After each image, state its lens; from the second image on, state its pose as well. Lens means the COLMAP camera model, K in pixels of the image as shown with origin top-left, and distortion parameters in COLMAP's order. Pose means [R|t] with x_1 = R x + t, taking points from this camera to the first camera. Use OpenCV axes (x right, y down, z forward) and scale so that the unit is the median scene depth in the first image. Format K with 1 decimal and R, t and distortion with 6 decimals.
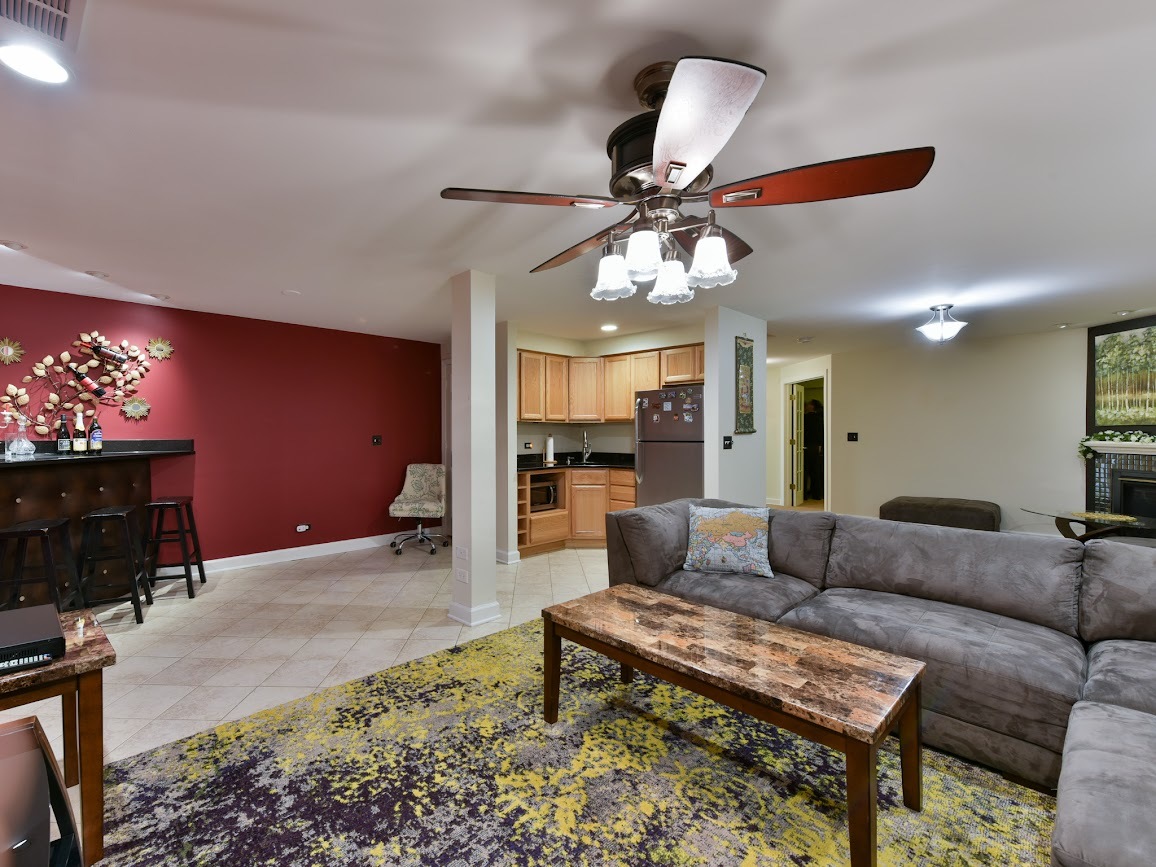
lens RADIAL K [[530.9, 0, 573.6], [0, 530.9, 430.8], [0, 0, 1]] dist [0.003029, 0.000215]
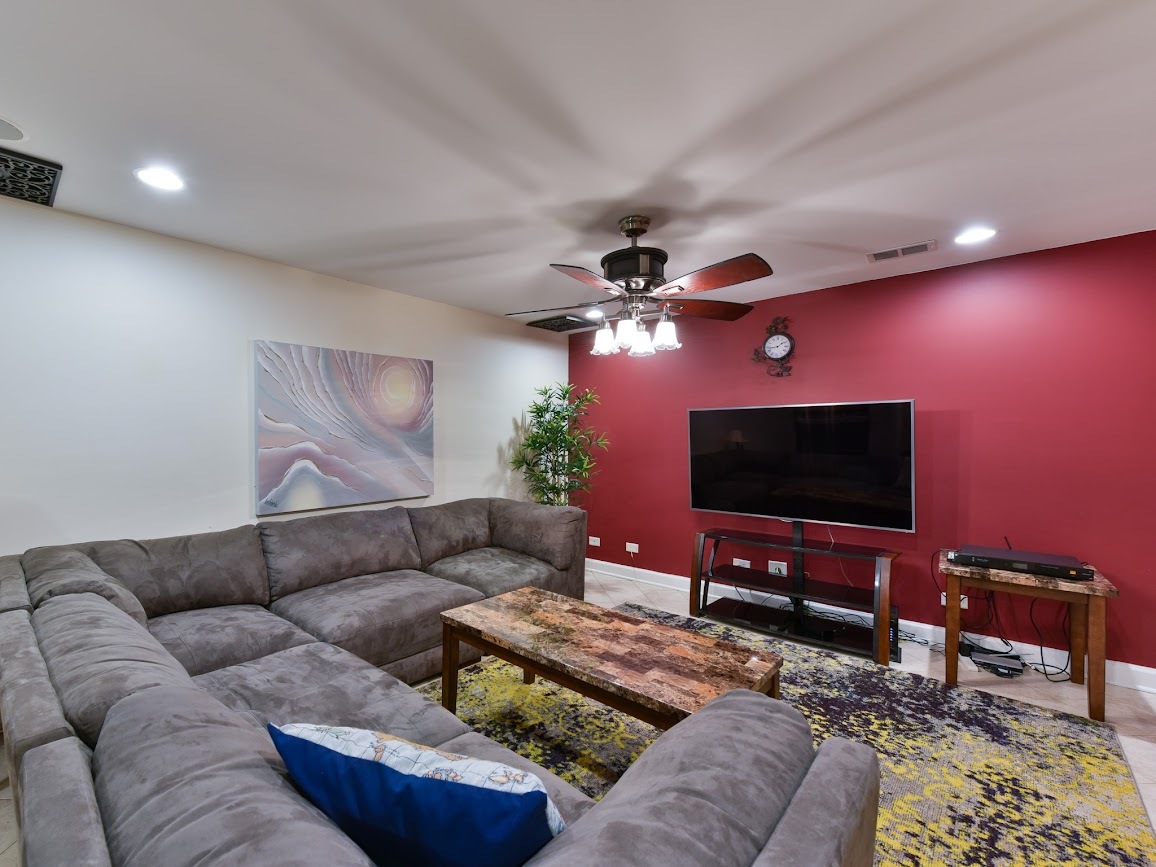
lens RADIAL K [[507.5, 0, 579.6], [0, 507.5, 435.1], [0, 0, 1]] dist [0.001250, -0.000026]
pose [[-0.995722, 0.000511, -0.092397, 0.389195], [0.001492, 0.999943, -0.010542, 0.000588], [0.092387, -0.010634, -0.995666, 2.098697]]
